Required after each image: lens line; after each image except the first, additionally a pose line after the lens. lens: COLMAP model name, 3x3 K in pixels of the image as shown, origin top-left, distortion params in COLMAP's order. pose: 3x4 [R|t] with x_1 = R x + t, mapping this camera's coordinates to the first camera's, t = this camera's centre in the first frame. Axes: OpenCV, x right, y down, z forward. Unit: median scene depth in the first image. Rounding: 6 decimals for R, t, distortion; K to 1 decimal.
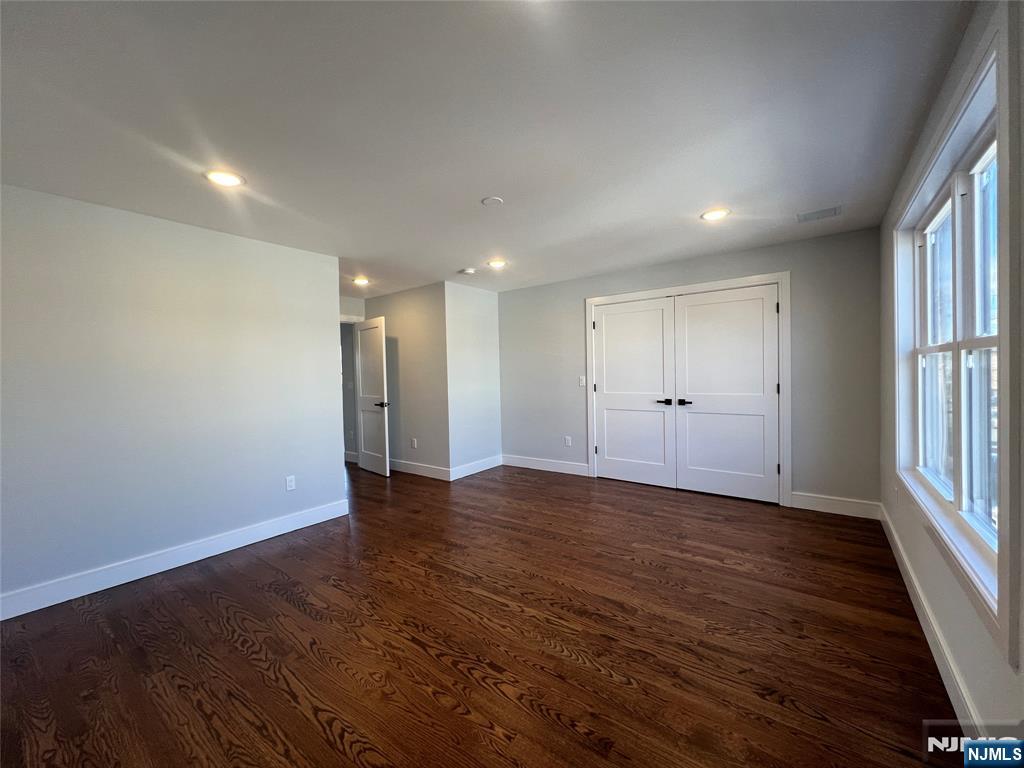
lens RADIAL K [[408.4, 0, 511.7], [0, 408.4, 382.4], [0, 0, 1]] dist [-0.002894, 0.000004]
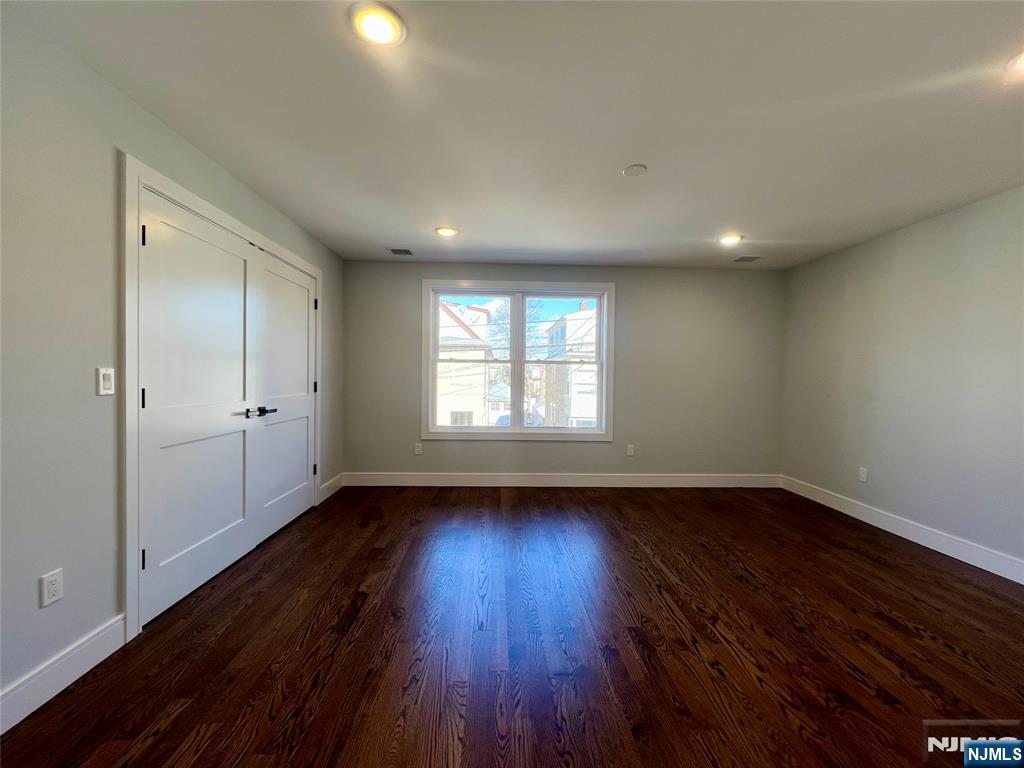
lens RADIAL K [[415.6, 0, 509.9], [0, 415.6, 379.9], [0, 0, 1]] dist [-0.002991, 0.000311]
pose [[-0.626585, 0.006985, 0.779322, -0.600273], [0.020696, 0.999756, 0.007680, 0.000630], [-0.779078, 0.020941, -0.626577, 1.843521]]
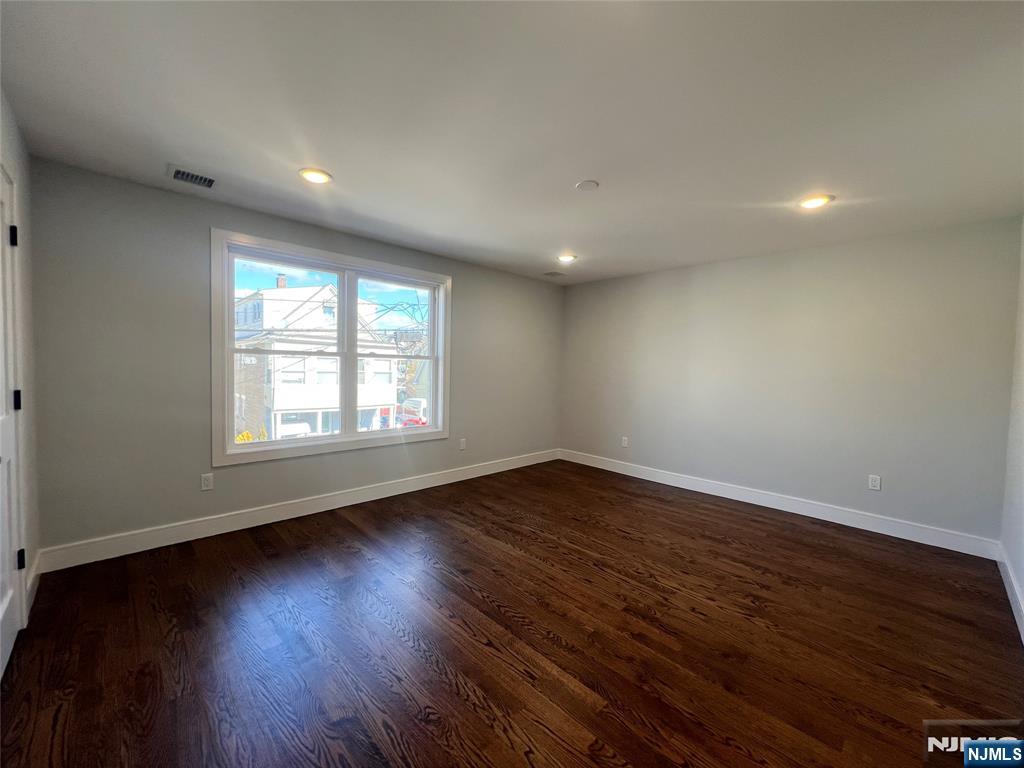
lens RADIAL K [[408.4, 0, 511.4], [0, 408.4, 384.0], [0, 0, 1]] dist [-0.002894, 0.000004]
pose [[-0.987470, -0.005106, 0.157721, -0.027576], [0.004956, 0.997980, 0.063335, -0.048764], [-0.157726, 0.063324, -0.985450, 2.037540]]
